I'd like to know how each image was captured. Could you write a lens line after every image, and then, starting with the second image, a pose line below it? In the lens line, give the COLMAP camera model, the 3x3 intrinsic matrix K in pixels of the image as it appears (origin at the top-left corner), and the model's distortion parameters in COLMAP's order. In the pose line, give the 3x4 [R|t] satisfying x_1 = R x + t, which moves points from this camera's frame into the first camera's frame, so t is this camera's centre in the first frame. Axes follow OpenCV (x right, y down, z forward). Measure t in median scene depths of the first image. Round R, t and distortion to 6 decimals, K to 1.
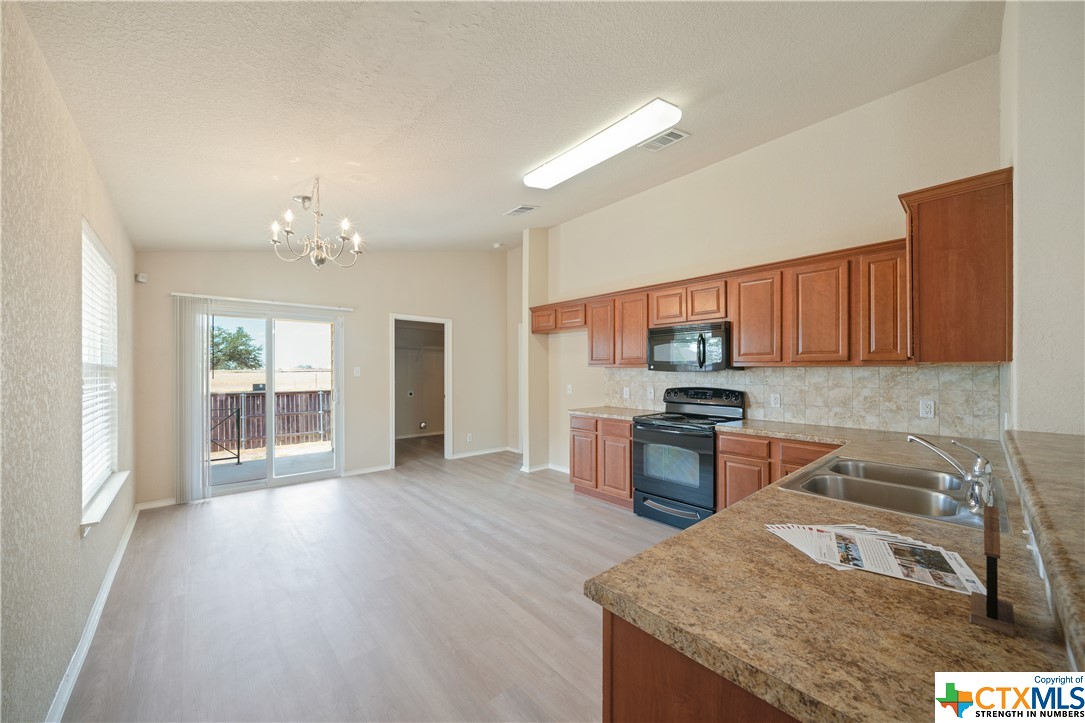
lens RADIAL K [[397.4, 0, 539.9], [0, 397.4, 353.8], [0, 0, 1]] dist [-0.001562, -0.000203]
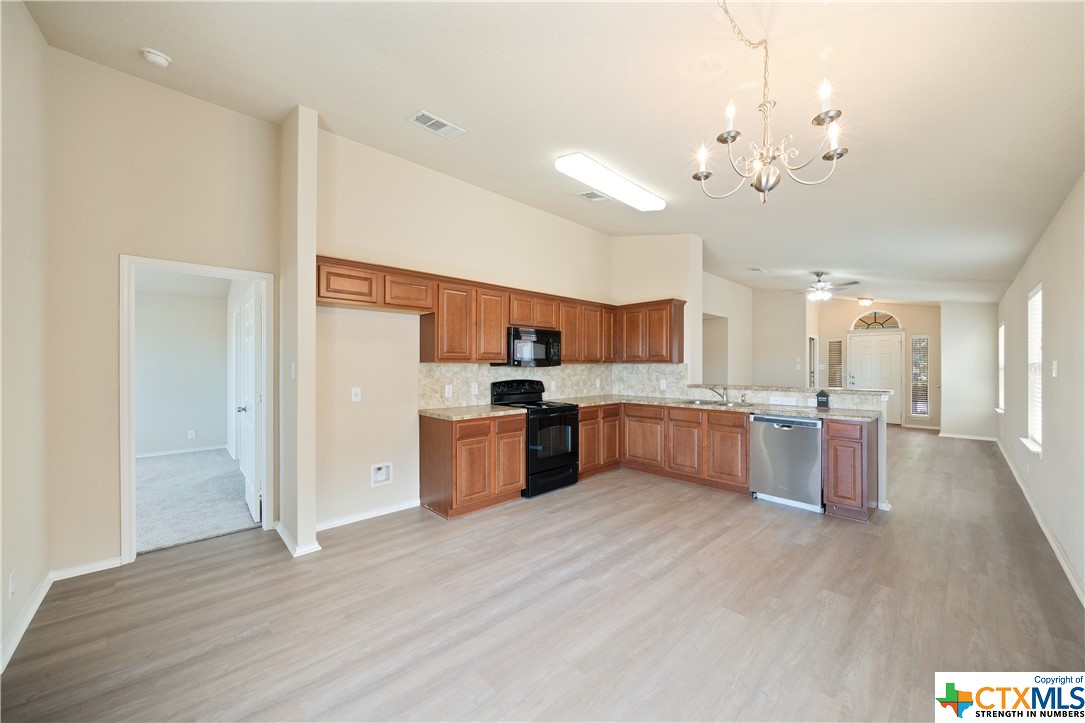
lens RADIAL K [[397.4, 0, 539.9], [0, 397.4, 353.8], [0, 0, 1]] dist [-0.001562, -0.000203]
pose [[-0.037063, 0.025160, 0.998996, -0.872036], [-0.043546, 0.998693, -0.026768, 0.036210], [-0.998364, -0.044494, -0.035919, 1.038894]]
